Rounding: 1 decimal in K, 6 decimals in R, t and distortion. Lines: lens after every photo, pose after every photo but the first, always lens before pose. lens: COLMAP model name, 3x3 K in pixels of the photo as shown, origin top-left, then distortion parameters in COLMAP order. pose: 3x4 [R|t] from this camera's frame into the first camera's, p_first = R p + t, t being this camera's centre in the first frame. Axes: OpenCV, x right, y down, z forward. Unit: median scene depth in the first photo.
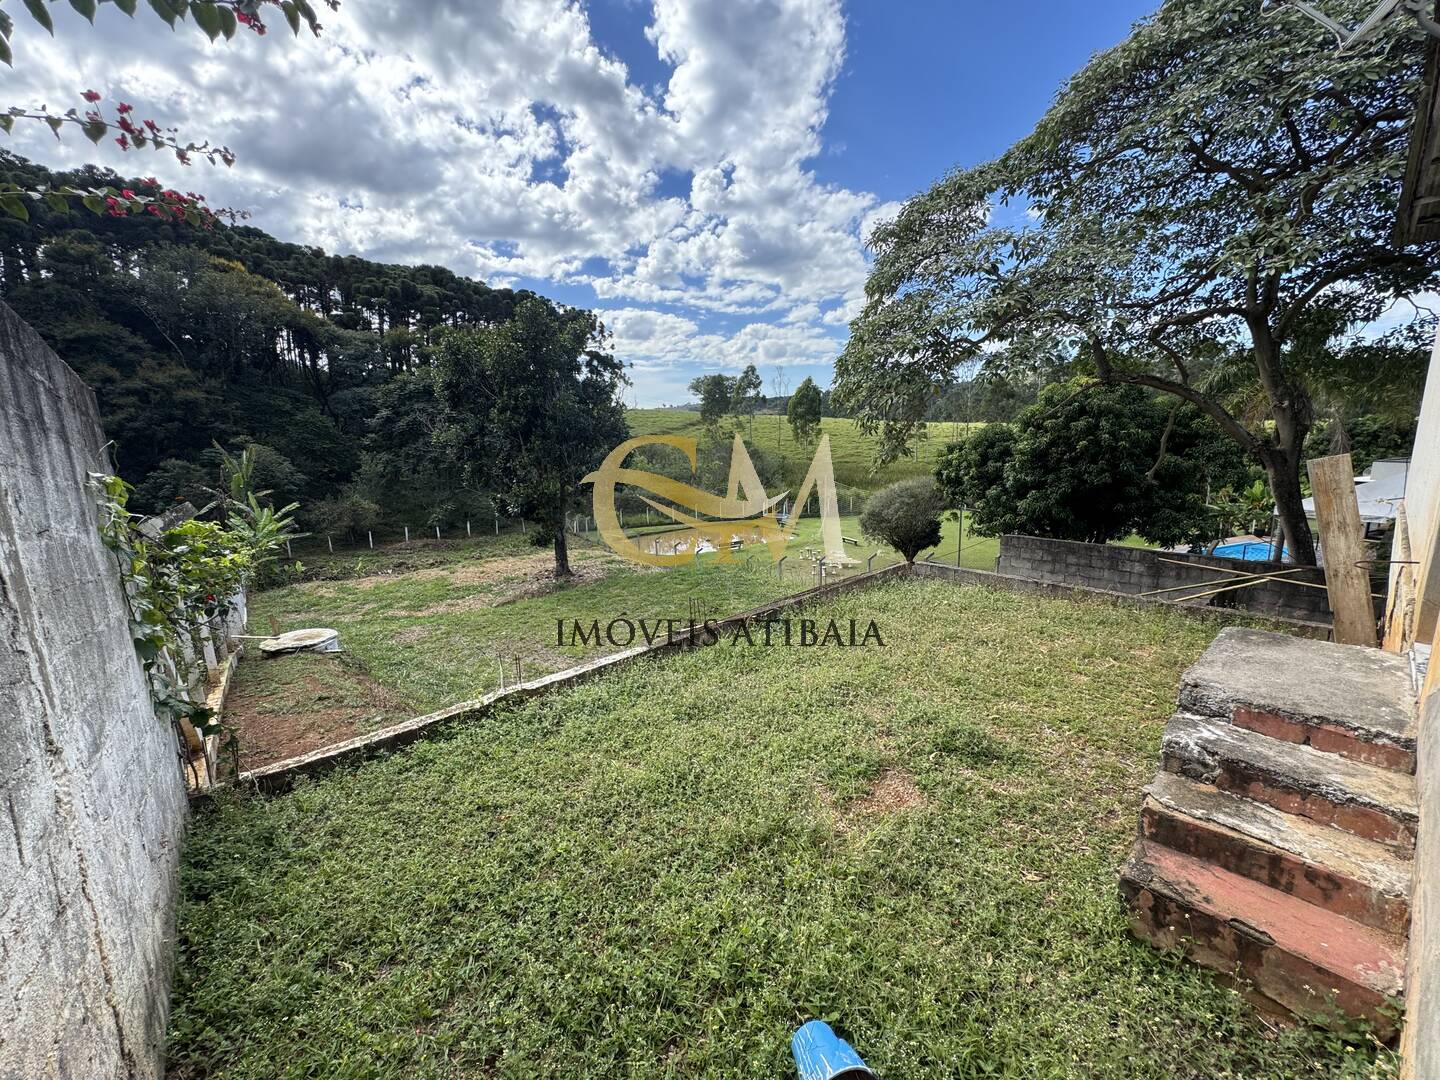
lens RADIAL K [[572.6, 0, 716.7], [0, 572.6, 539.0], [0, 0, 1]] dist [0.002453, -0.001015]
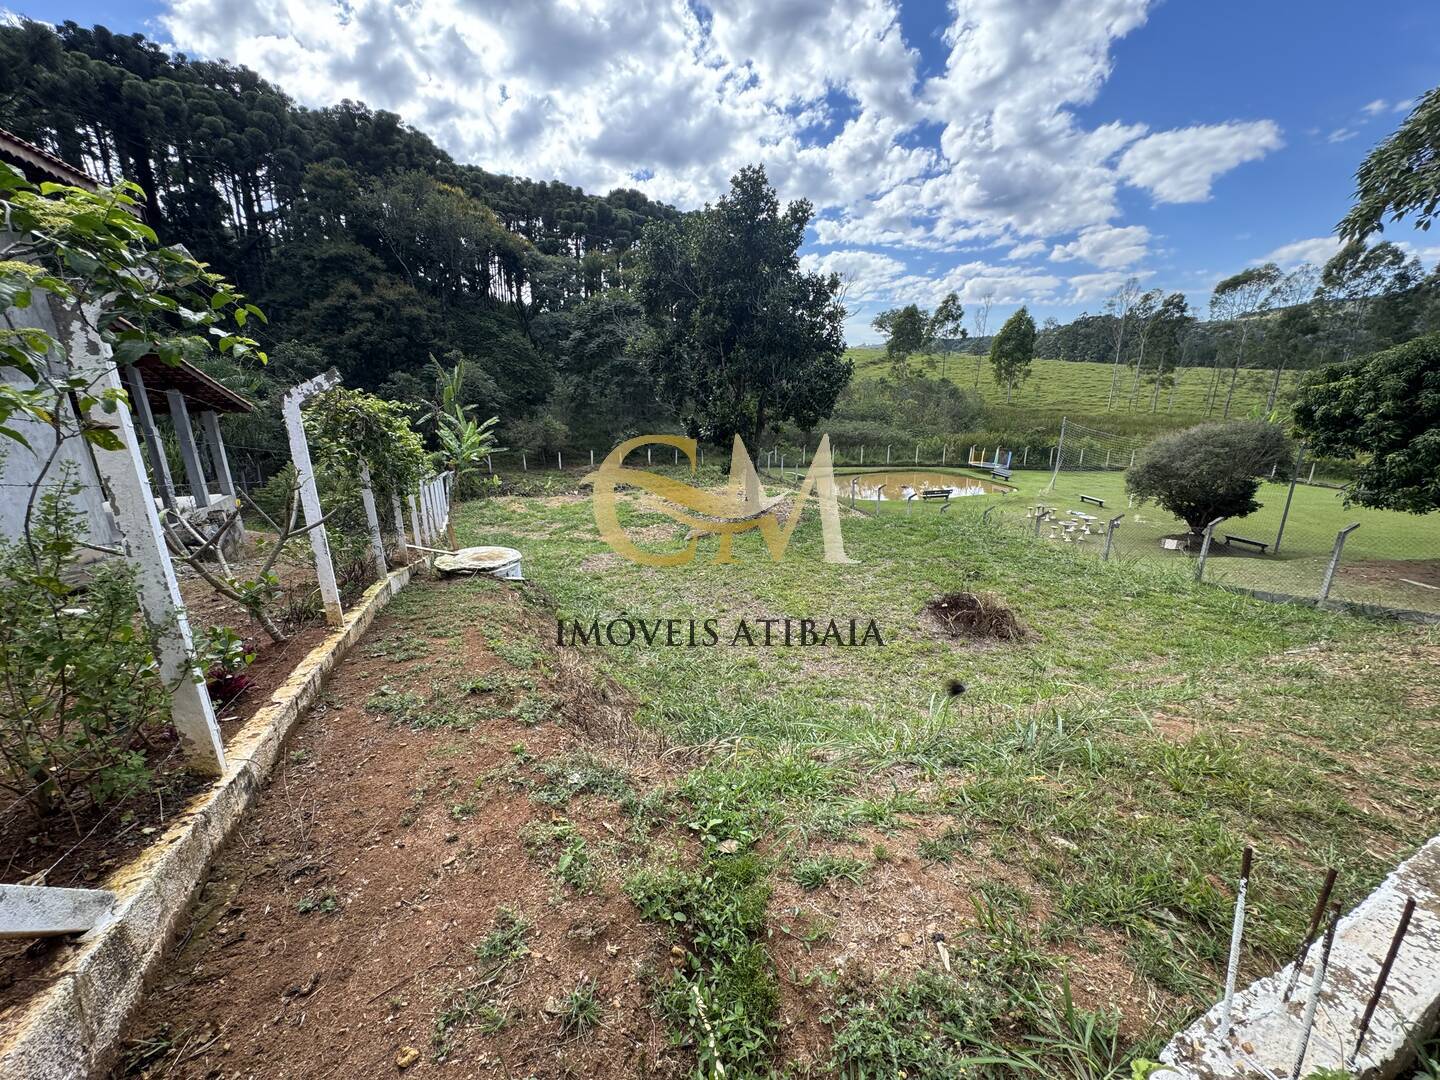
lens RADIAL K [[572.6, 0, 720.0], [0, 572.6, 538.4], [0, 0, 1]] dist [0.002453, -0.001015]
pose [[0.961211, 0.098885, -0.257480, -0.072179], [-0.074201, 0.991816, 0.103901, 0.014127], [0.265647, -0.080765, 0.960681, 0.115369]]
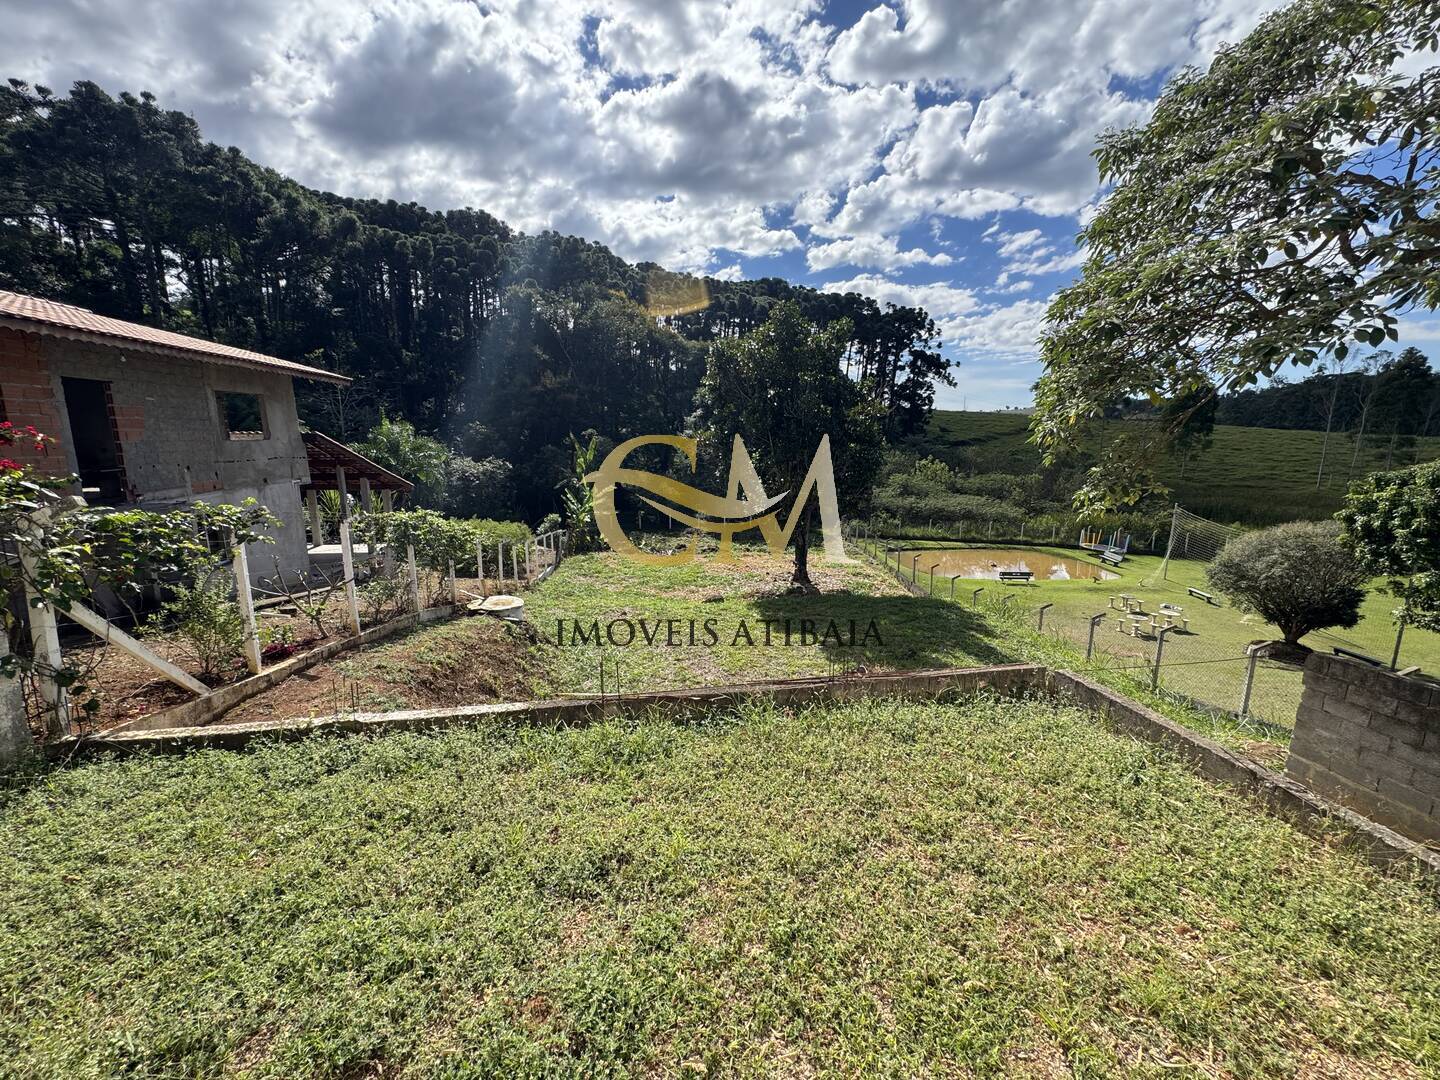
lens RADIAL K [[572.6, 0, 722.9], [0, 572.6, 537.8], [0, 0, 1]] dist [0.002453, -0.001015]
pose [[0.856857, 0.124408, -0.500318, 0.085828], [-0.126362, 0.991526, 0.030140, -0.018945], [0.499828, 0.037396, 0.865317, 0.070989]]
